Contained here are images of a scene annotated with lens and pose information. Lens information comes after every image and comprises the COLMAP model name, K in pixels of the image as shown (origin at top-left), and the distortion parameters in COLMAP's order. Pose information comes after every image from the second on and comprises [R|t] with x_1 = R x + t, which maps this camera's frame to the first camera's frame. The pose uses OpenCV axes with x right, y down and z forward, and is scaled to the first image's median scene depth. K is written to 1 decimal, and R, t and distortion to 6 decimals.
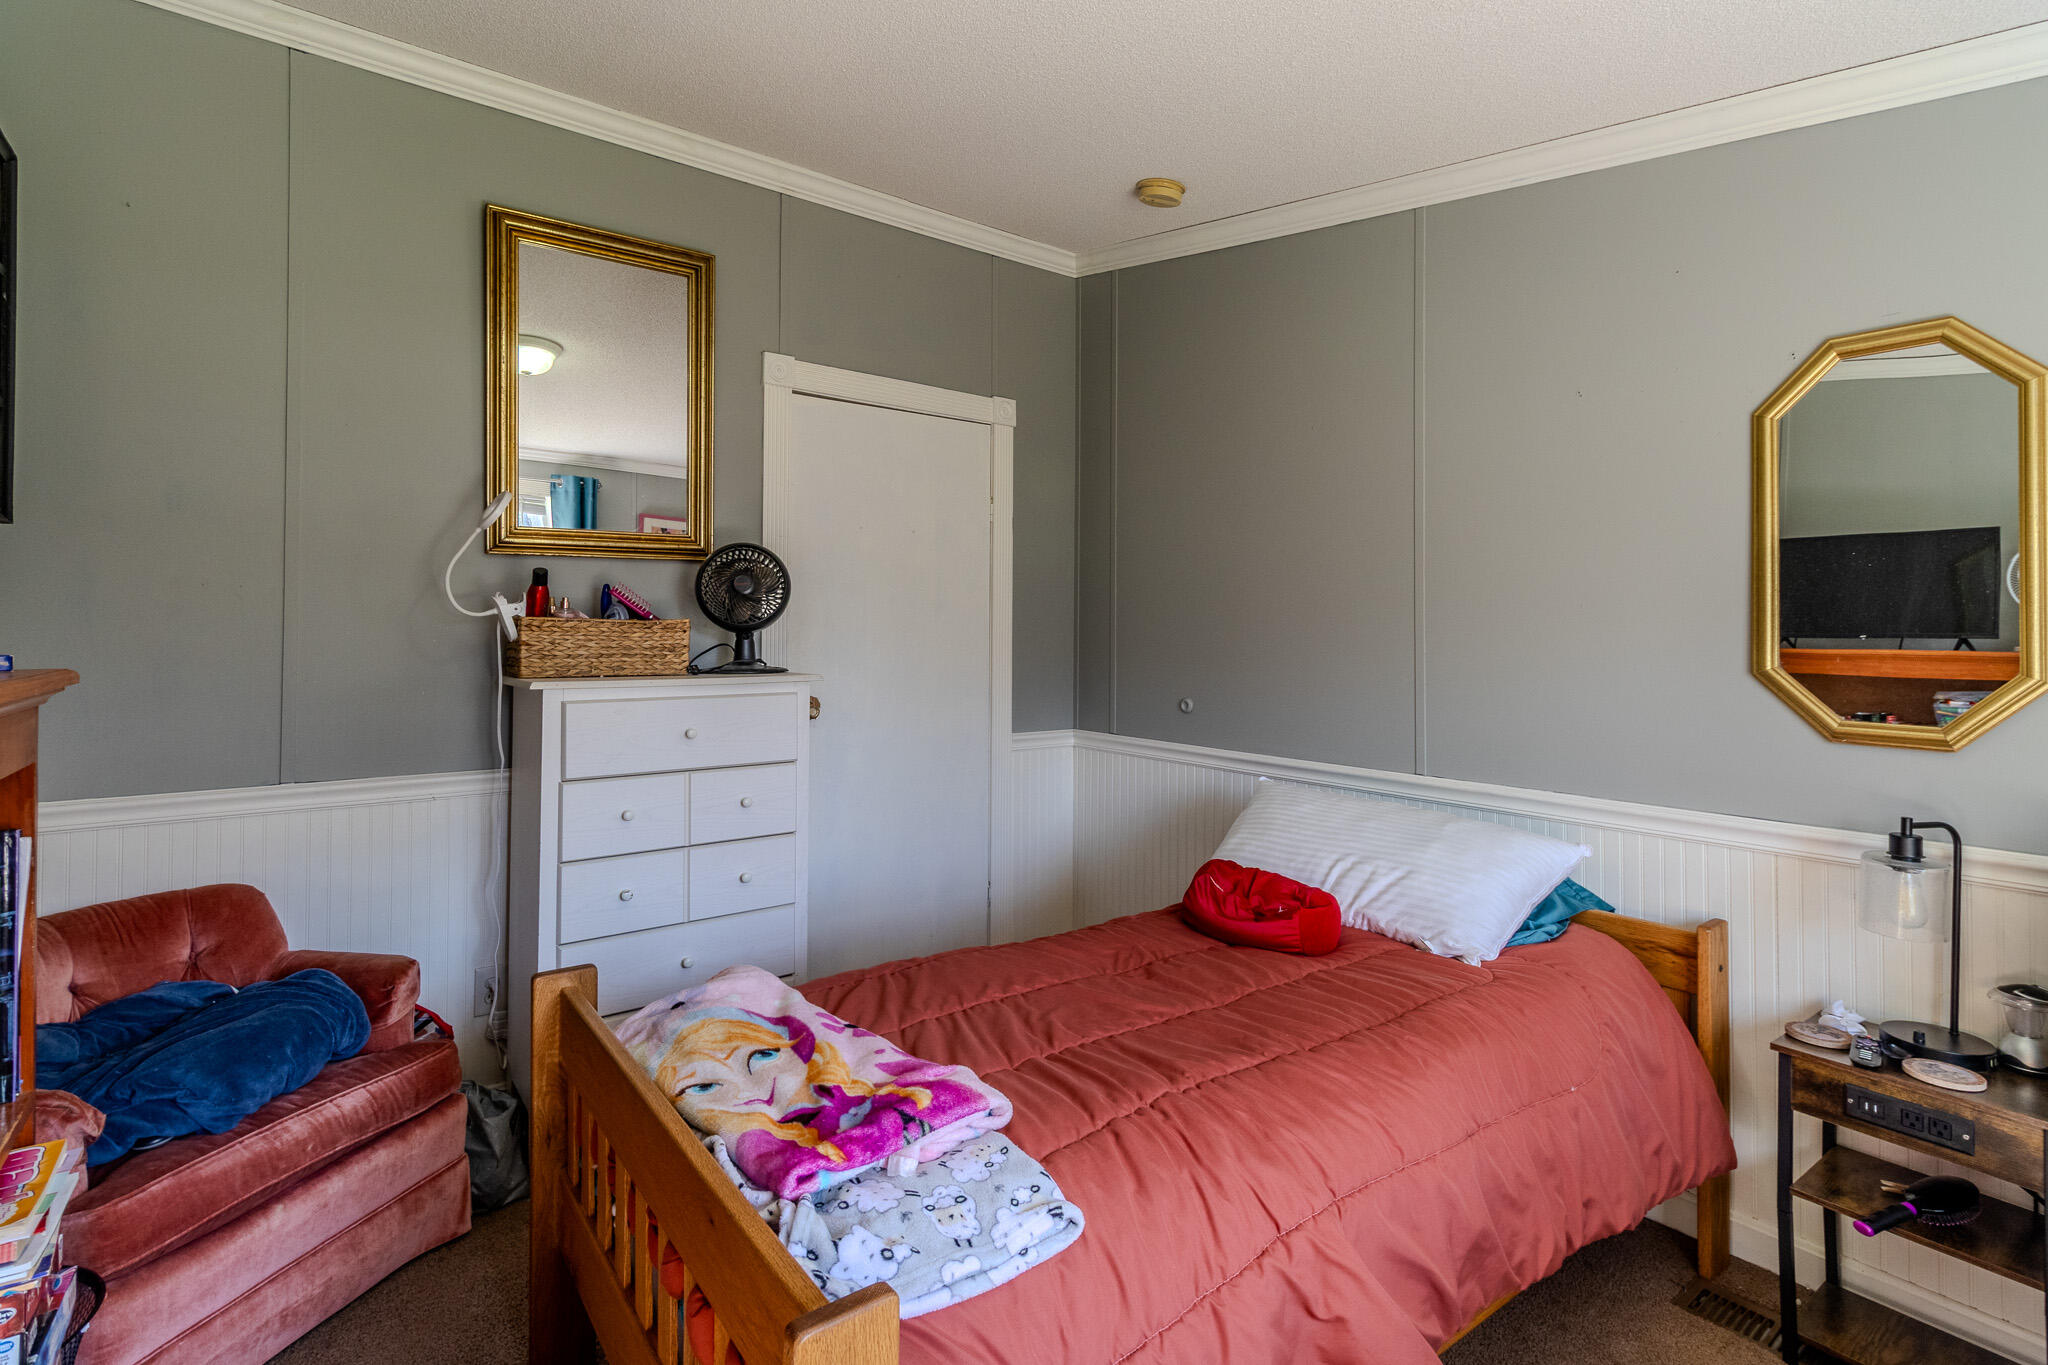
lens RADIAL K [[972.2, 0, 1018.0], [0, 972.2, 675.9], [0, 0, 1]] dist [0.002849, 0.000890]
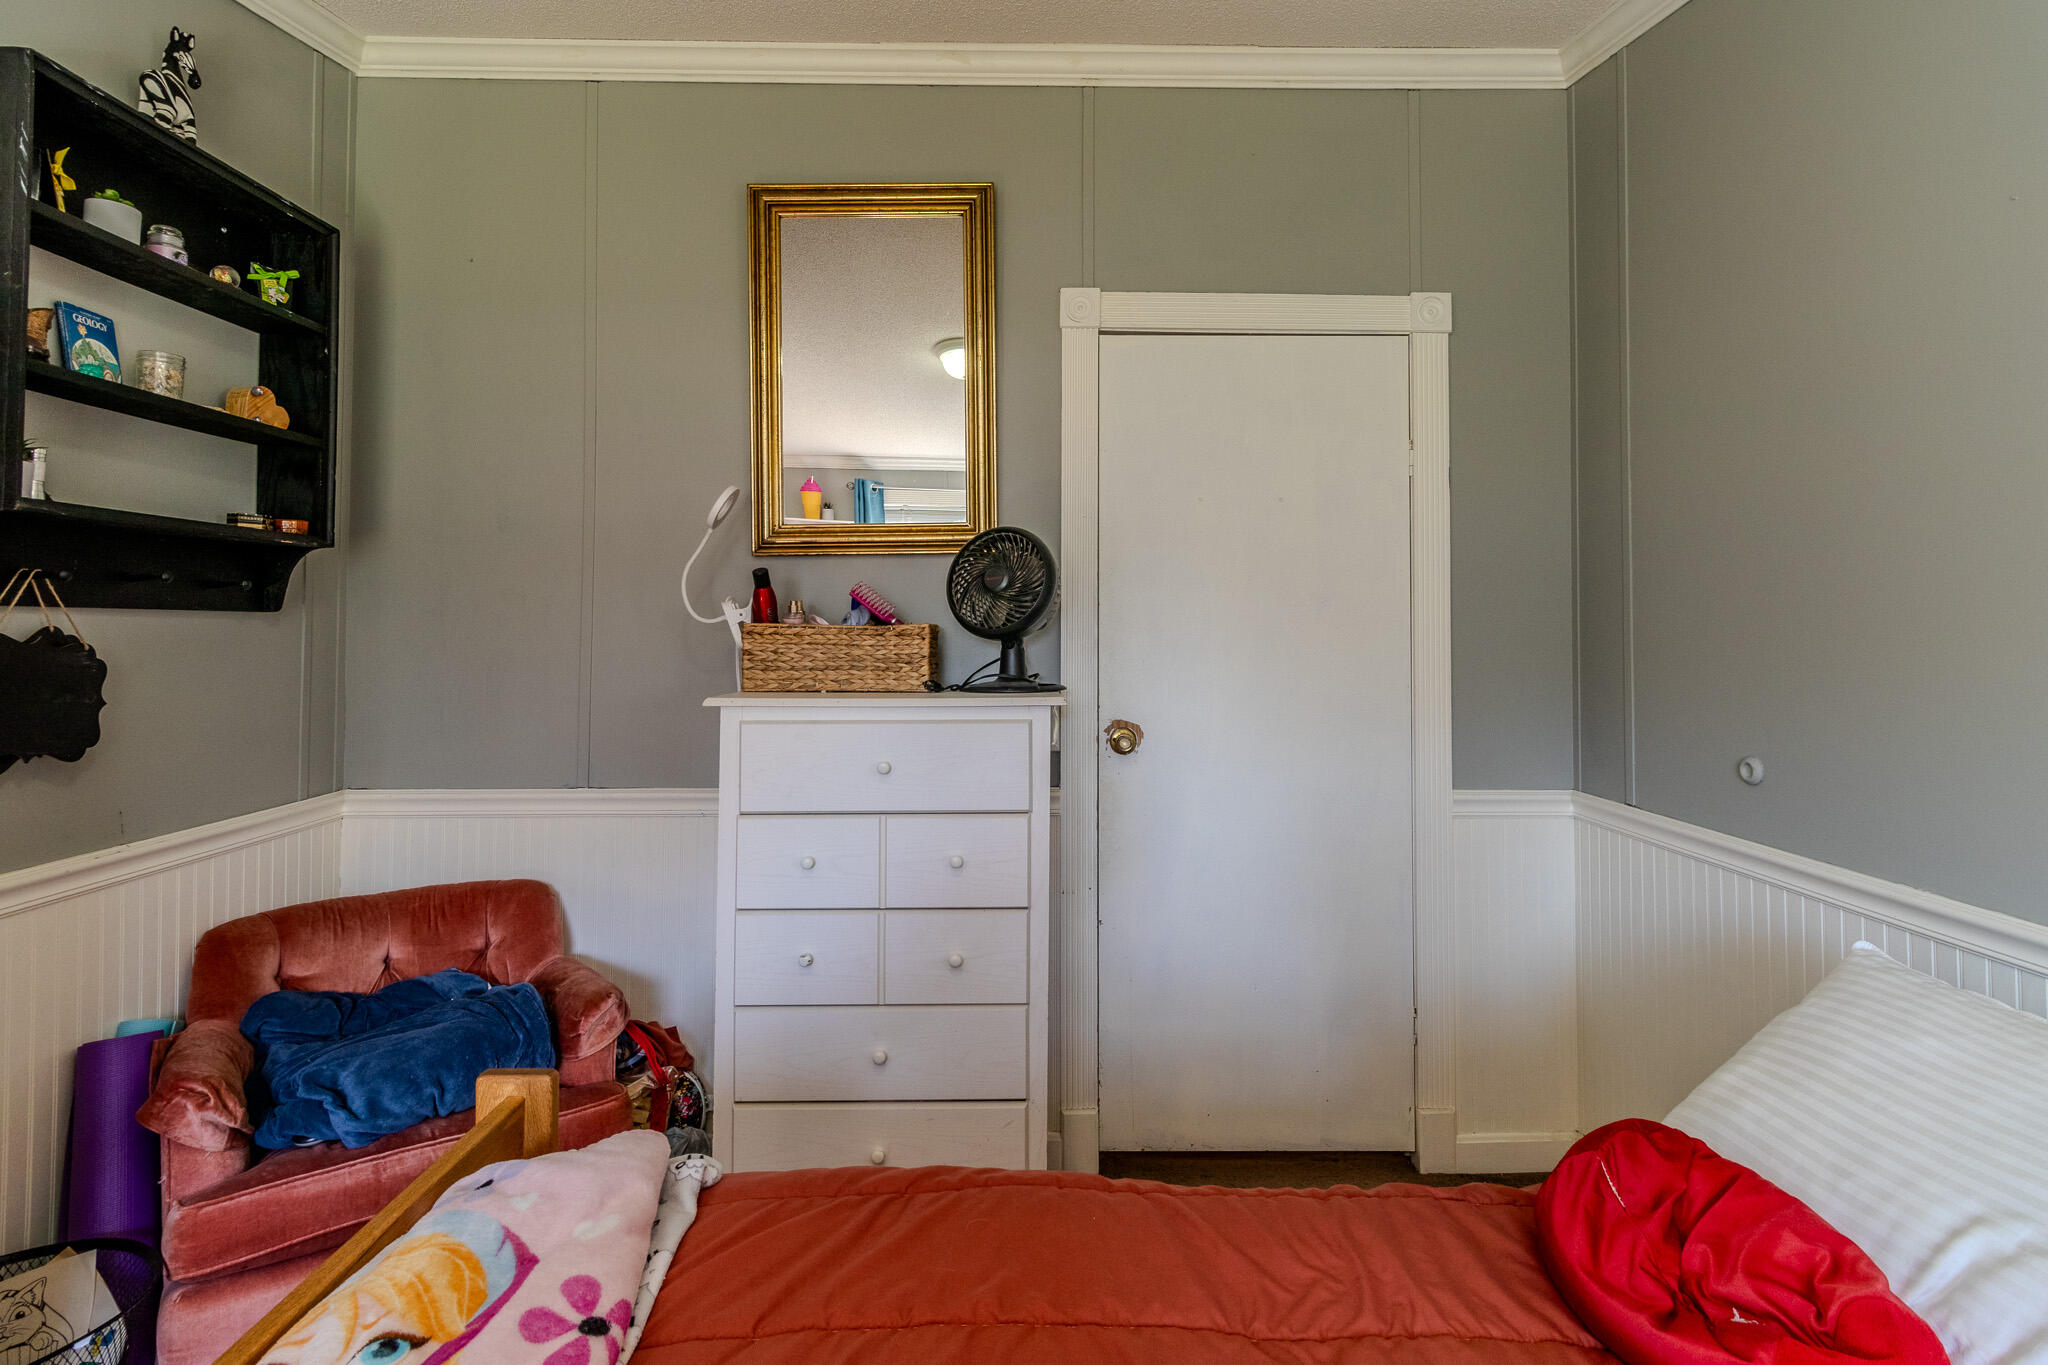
lens RADIAL K [[994.7, 0, 1025.8], [0, 994.7, 639.0], [0, 0, 1]] dist [0.001198, -0.000449]
pose [[0.806901, -0.002856, -0.590679, 0.226983], [-0.023009, 0.999077, -0.036261, -0.017867], [0.590238, 0.042850, 0.806091, 0.389931]]
